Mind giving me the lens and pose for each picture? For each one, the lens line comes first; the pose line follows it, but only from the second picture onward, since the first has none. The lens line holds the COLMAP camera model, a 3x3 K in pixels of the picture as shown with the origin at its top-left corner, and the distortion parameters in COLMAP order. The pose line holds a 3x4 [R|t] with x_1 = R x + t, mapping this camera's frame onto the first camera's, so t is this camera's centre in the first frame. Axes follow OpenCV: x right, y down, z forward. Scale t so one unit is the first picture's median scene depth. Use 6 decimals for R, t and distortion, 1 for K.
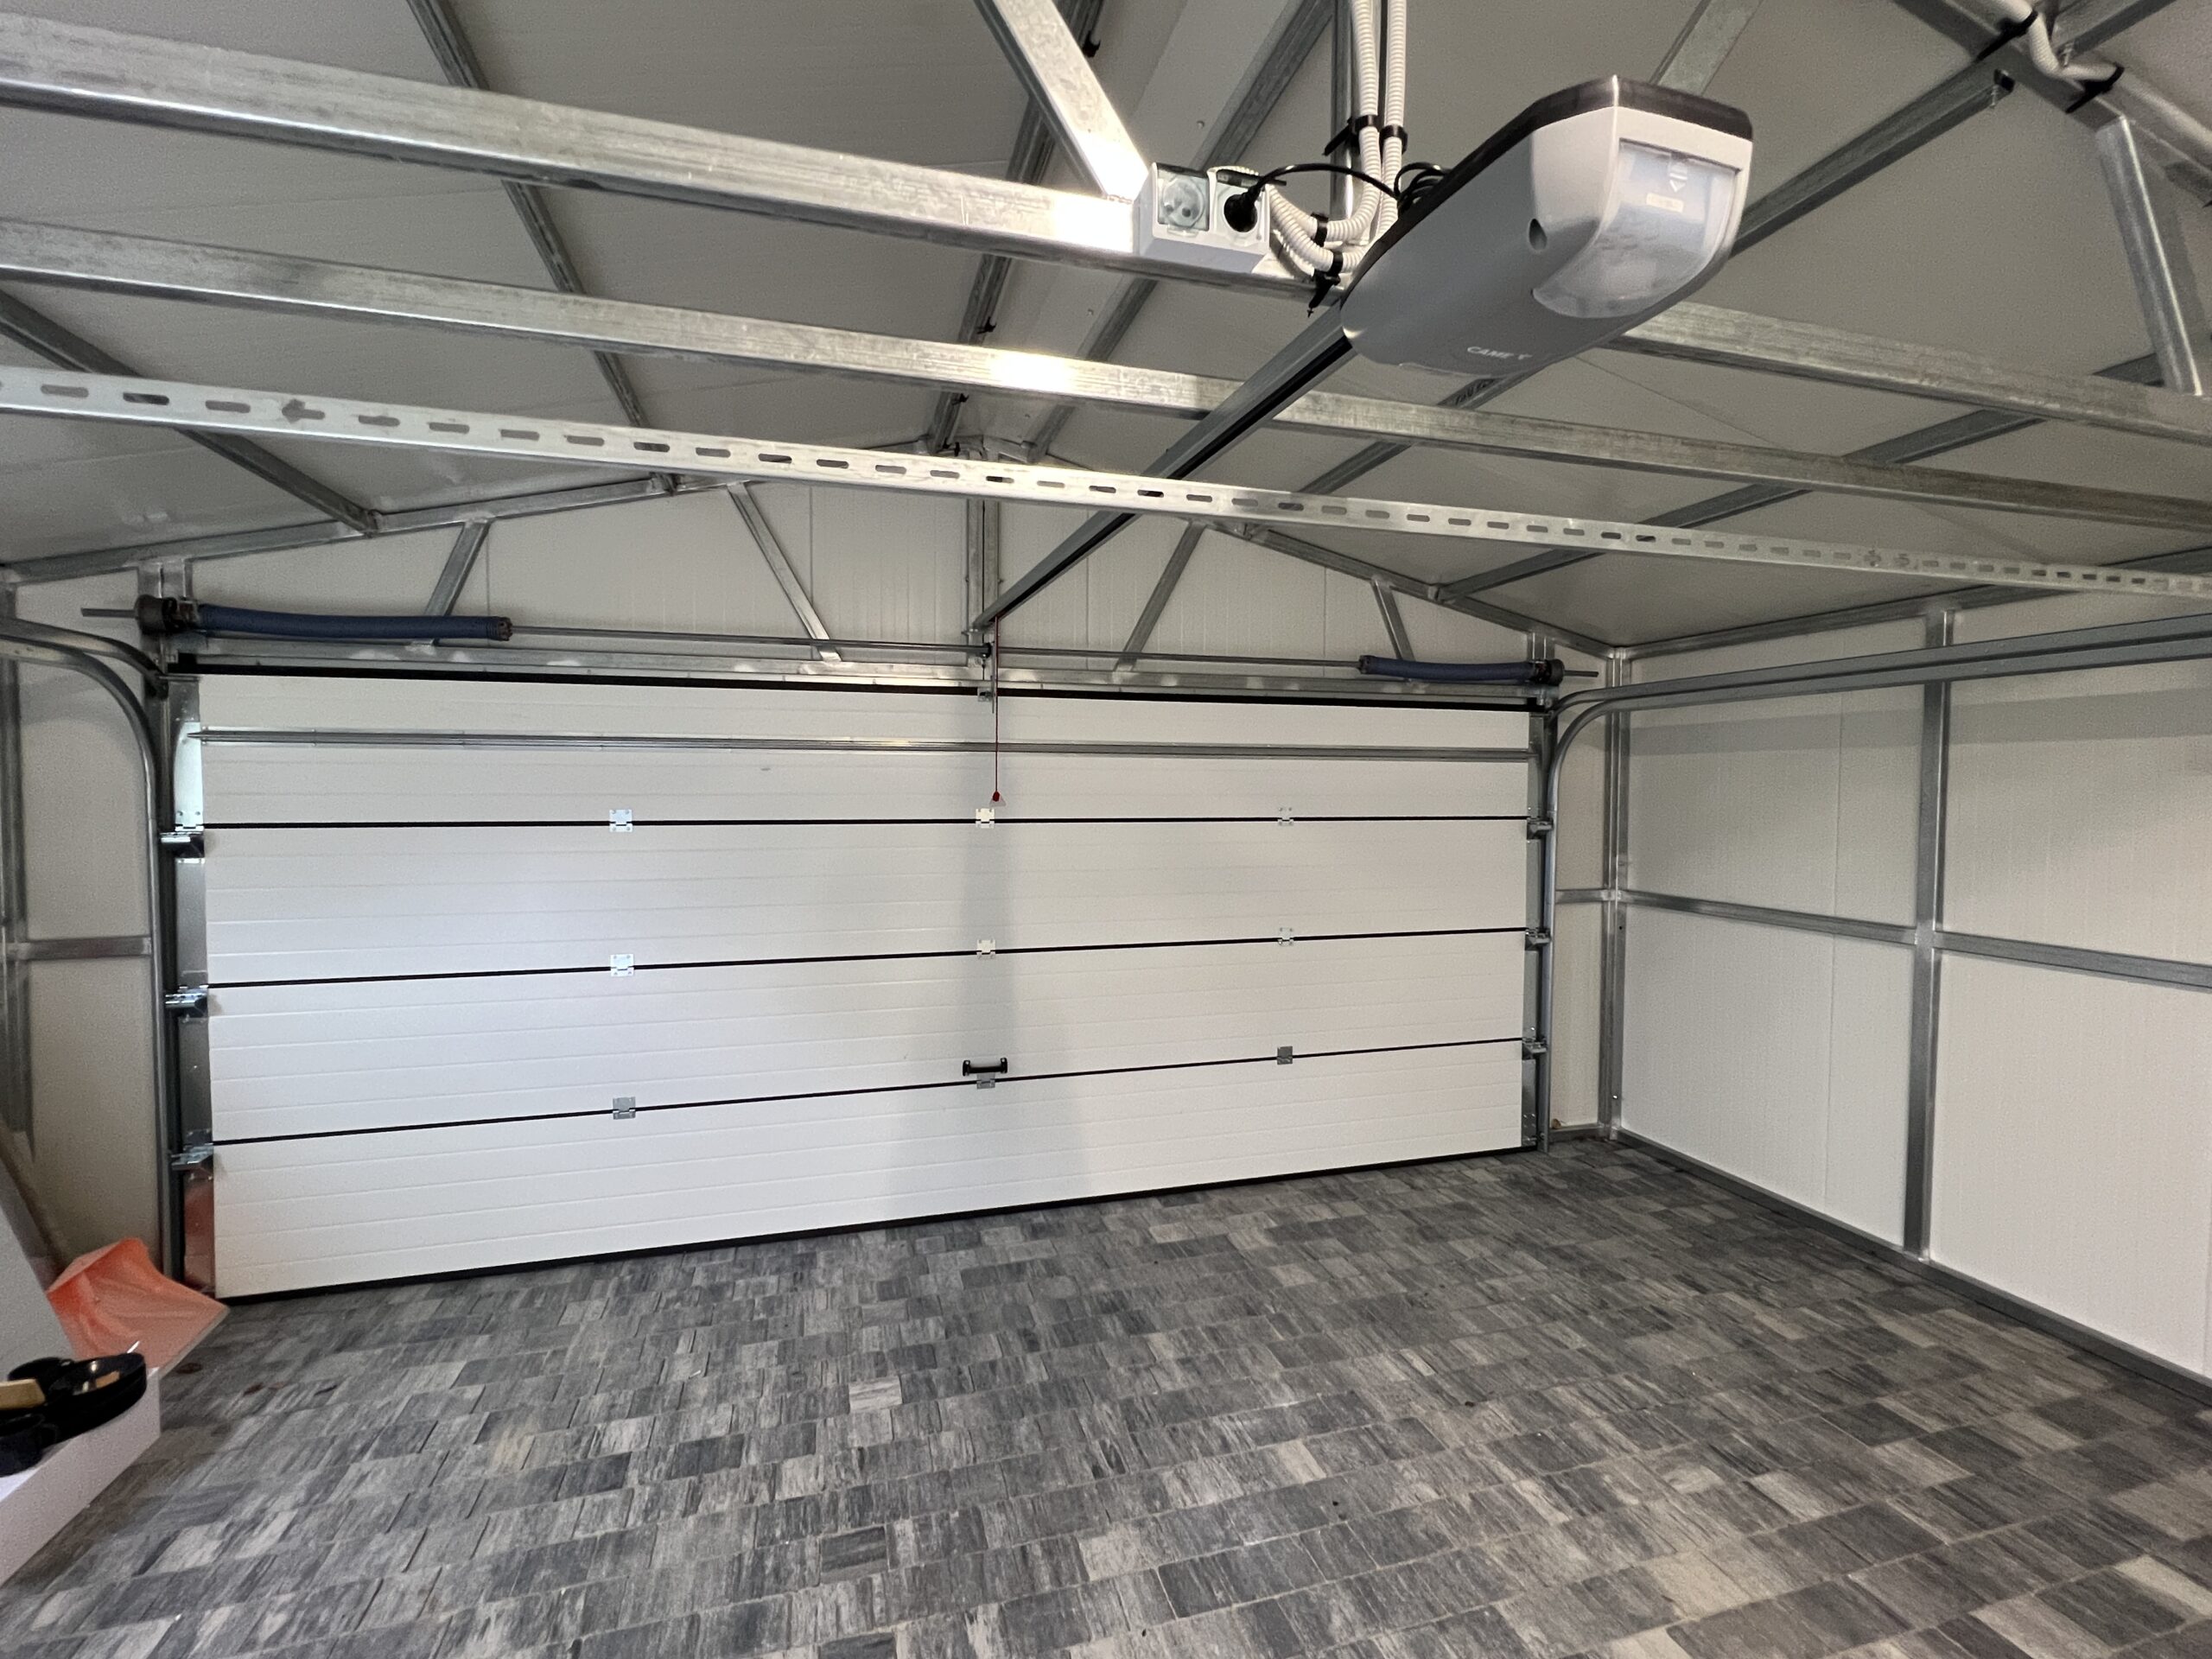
lens RADIAL K [[980.7, 0, 1098.2], [0, 980.7, 826.5], [0, 0, 1]] dist [0.000149, -0.000132]
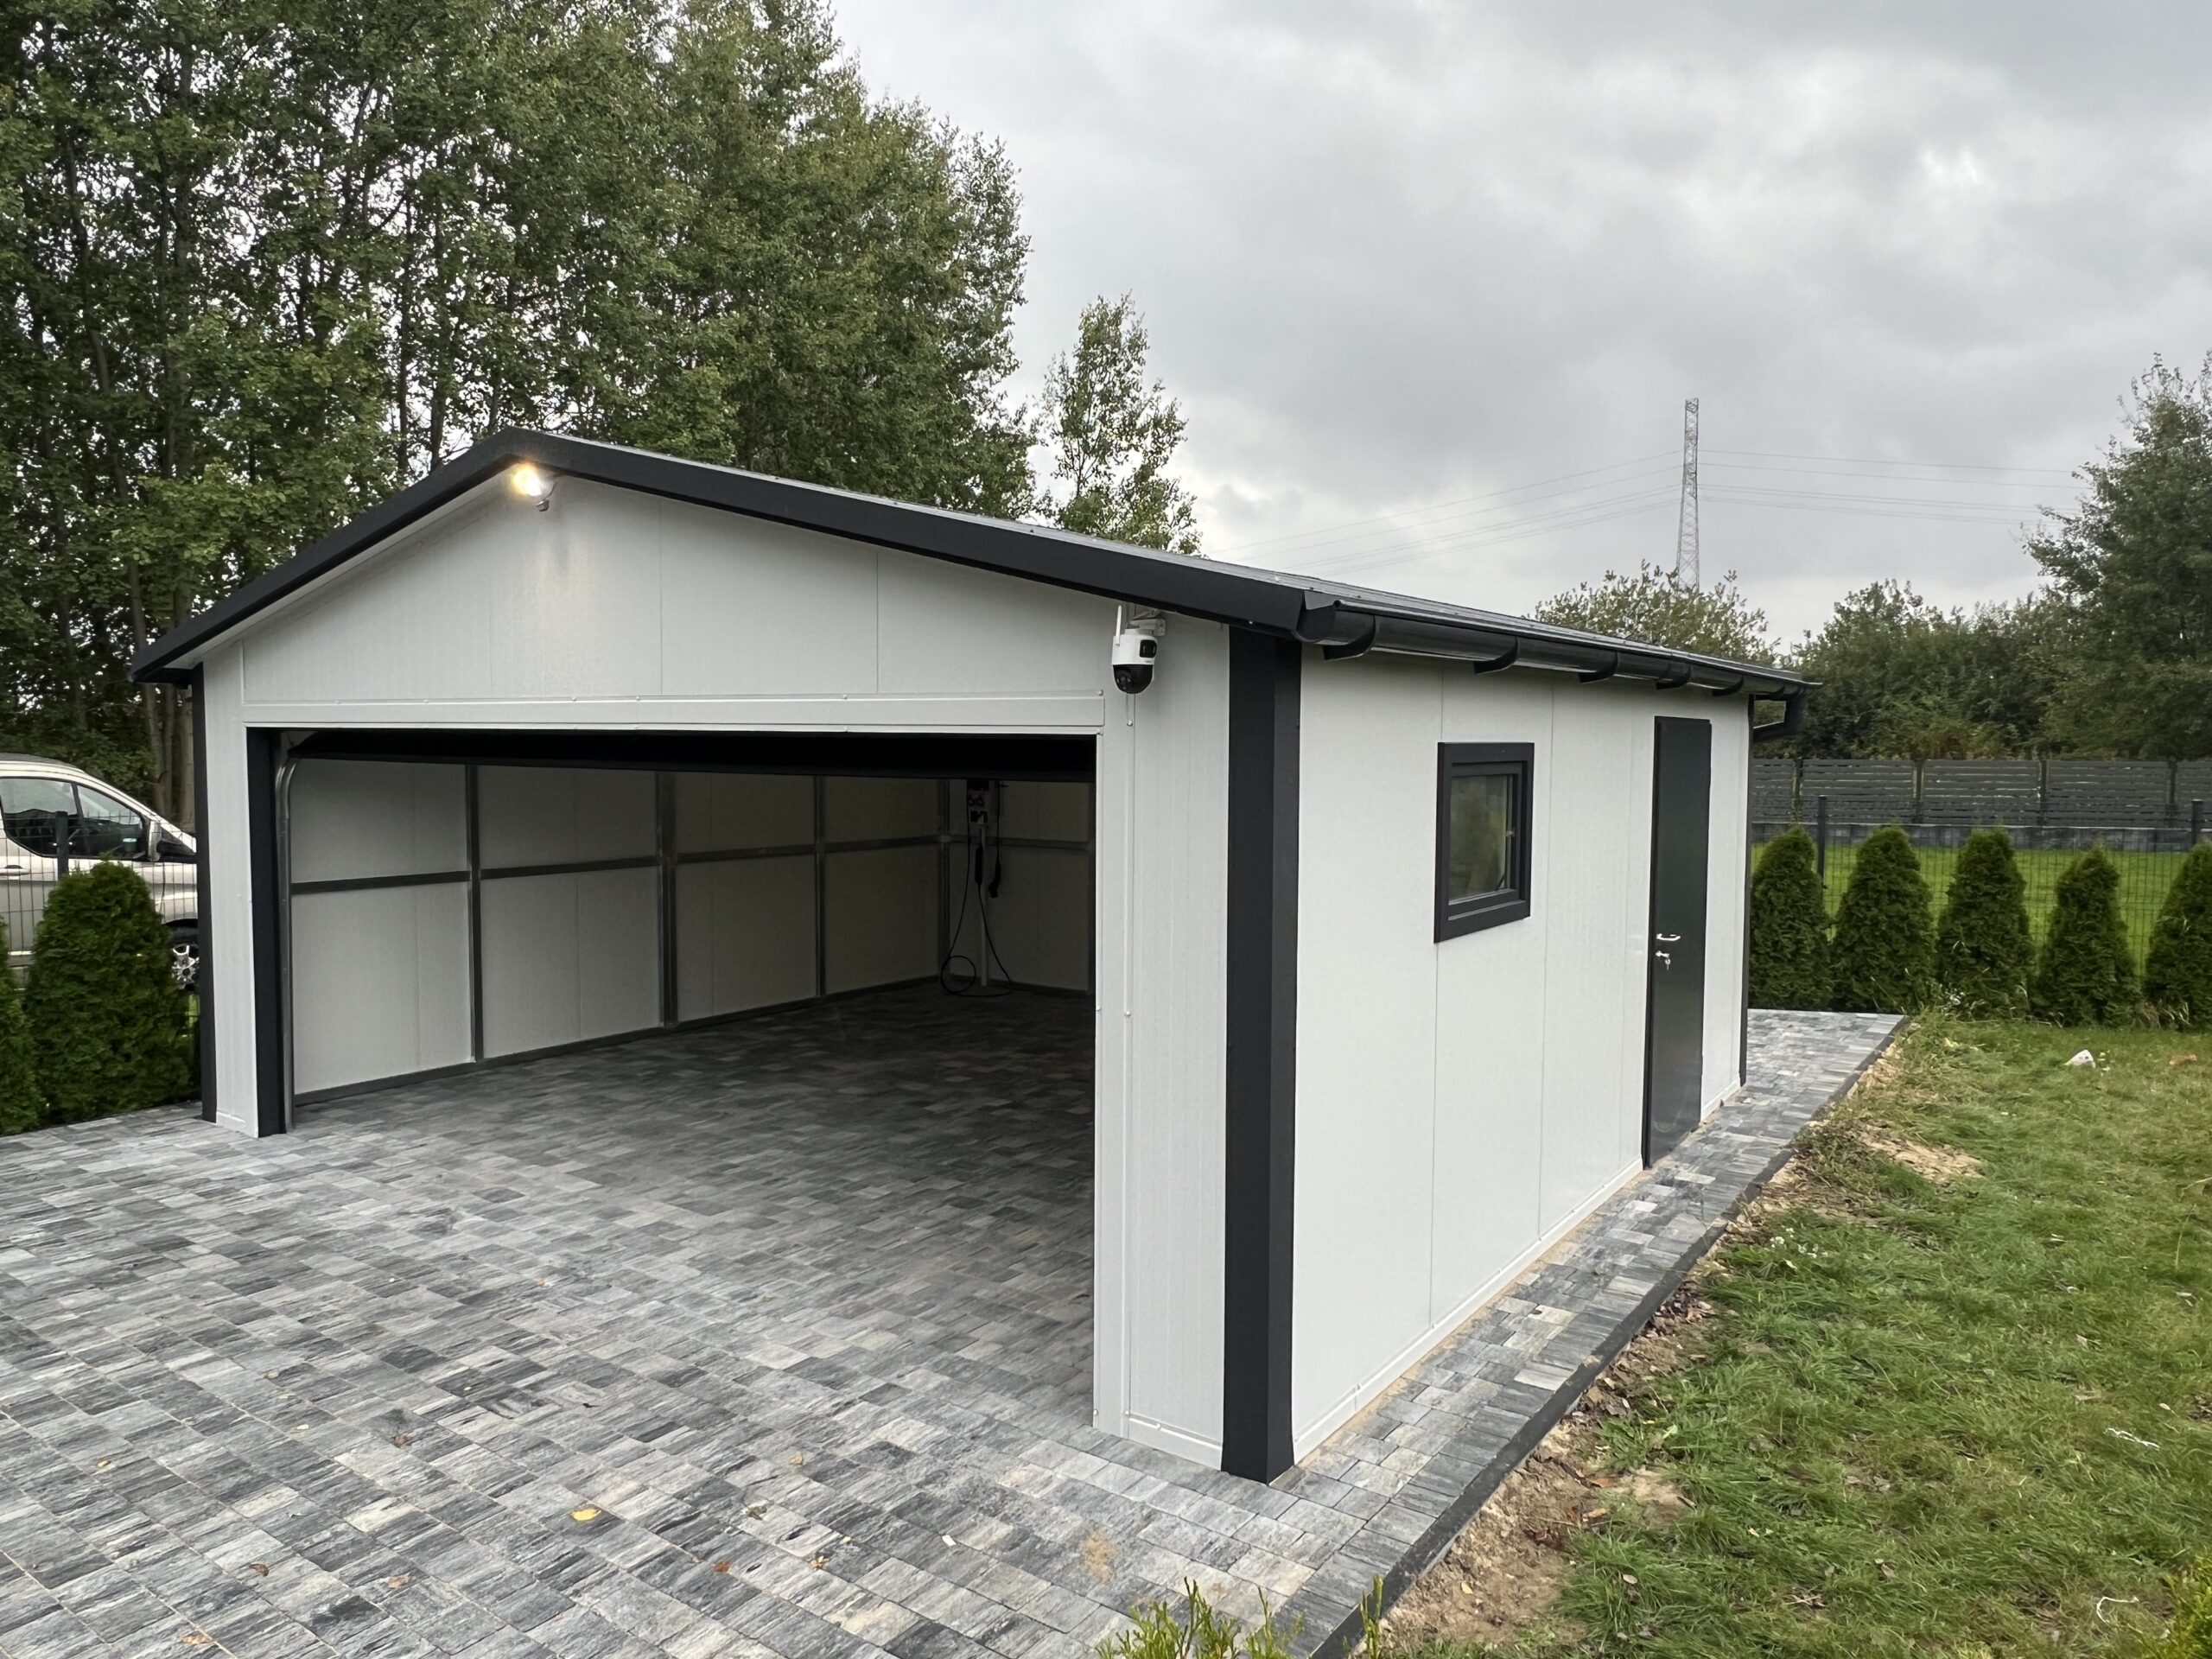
lens RADIAL K [[1442.2, 0, 1105.5], [0, 1442.2, 834.9], [0, 0, 1]] dist [0.000956, -0.003085]
pose [[-0.631647, -0.061784, 0.772790, -2.256842], [0.019256, 0.995261, 0.095309, -0.222199], [-0.775017, 0.075083, -0.627465, 2.137024]]
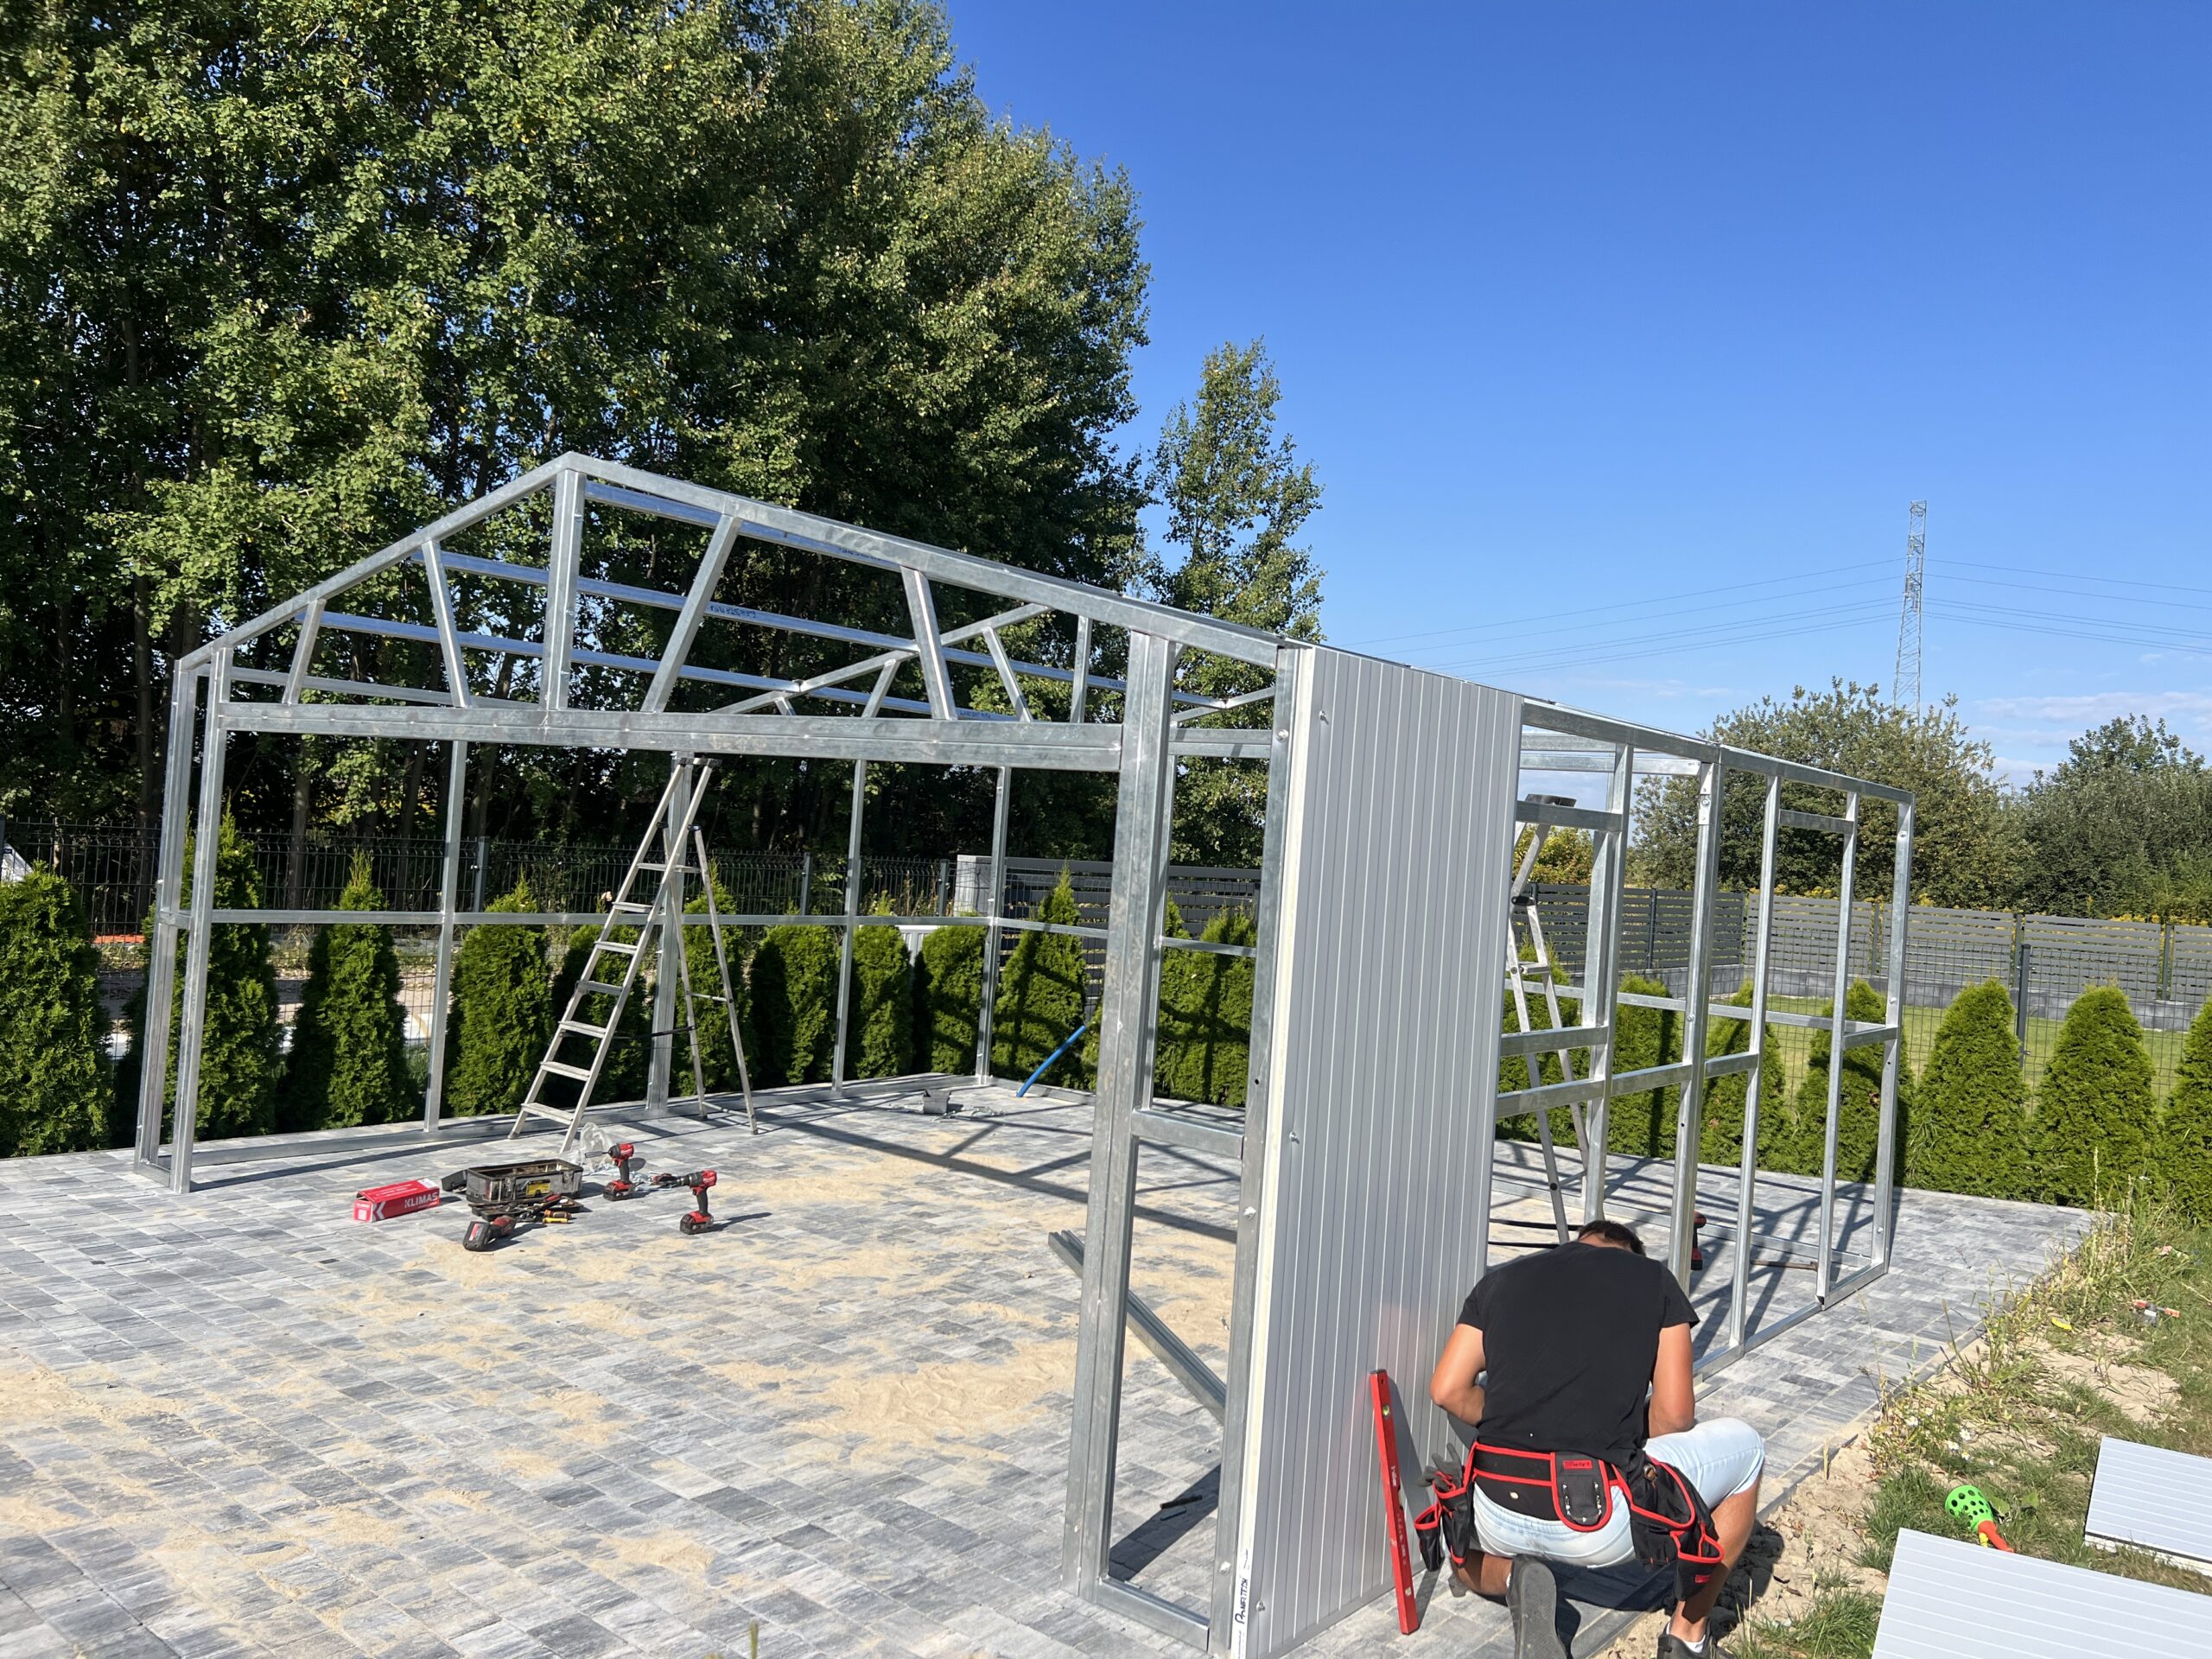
lens RADIAL K [[1631.8, 0, 1134.5], [0, 1631.8, 806.8], [0, 0, 1]] dist [0.045744, -0.044385]
pose [[-0.587957, -0.033793, 0.808186, -2.307207], [-0.045956, 0.998909, 0.008335, -0.165076], [-0.807585, -0.032240, -0.588869, 2.046664]]
